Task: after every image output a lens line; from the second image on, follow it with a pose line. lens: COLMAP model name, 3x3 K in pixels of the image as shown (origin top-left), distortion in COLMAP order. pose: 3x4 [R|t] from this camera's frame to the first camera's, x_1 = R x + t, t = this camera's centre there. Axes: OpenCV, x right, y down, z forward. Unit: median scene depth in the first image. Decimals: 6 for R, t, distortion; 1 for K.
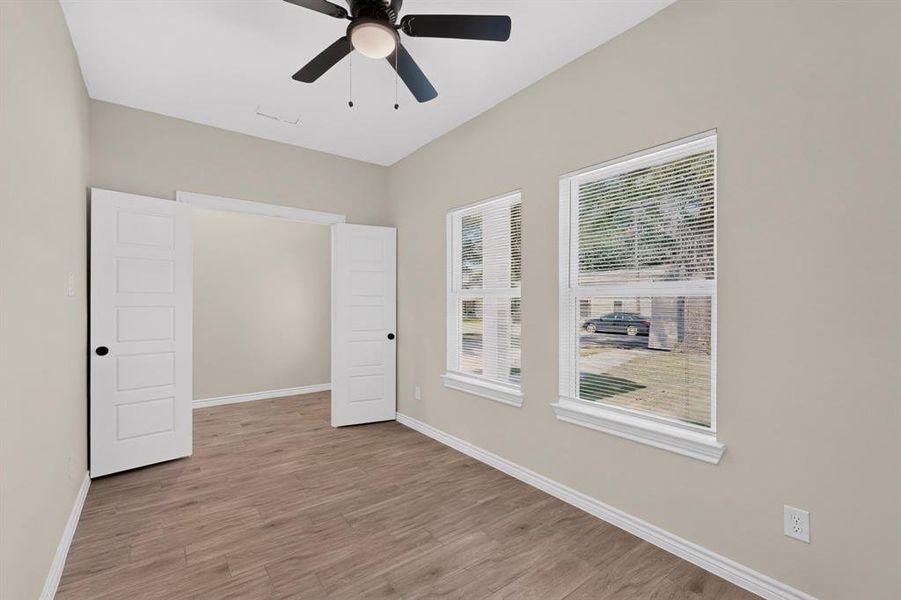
lens RADIAL K [[393.3, 0, 451.1], [0, 393.3, 301.1], [0, 0, 1]] dist [-0.000165, 0.000102]
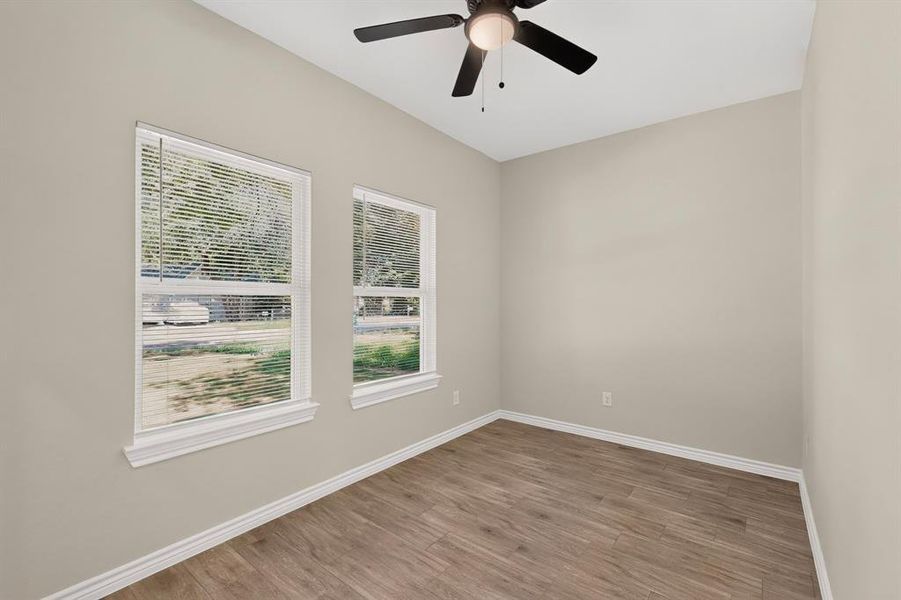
lens RADIAL K [[393.3, 0, 451.1], [0, 393.3, 301.1], [0, 0, 1]] dist [-0.000165, 0.000102]
pose [[-0.241396, -0.021283, 0.970193, -0.897485], [-0.018466, 0.999679, 0.017335, -0.028037], [-0.970251, -0.013731, -0.241711, 1.076589]]
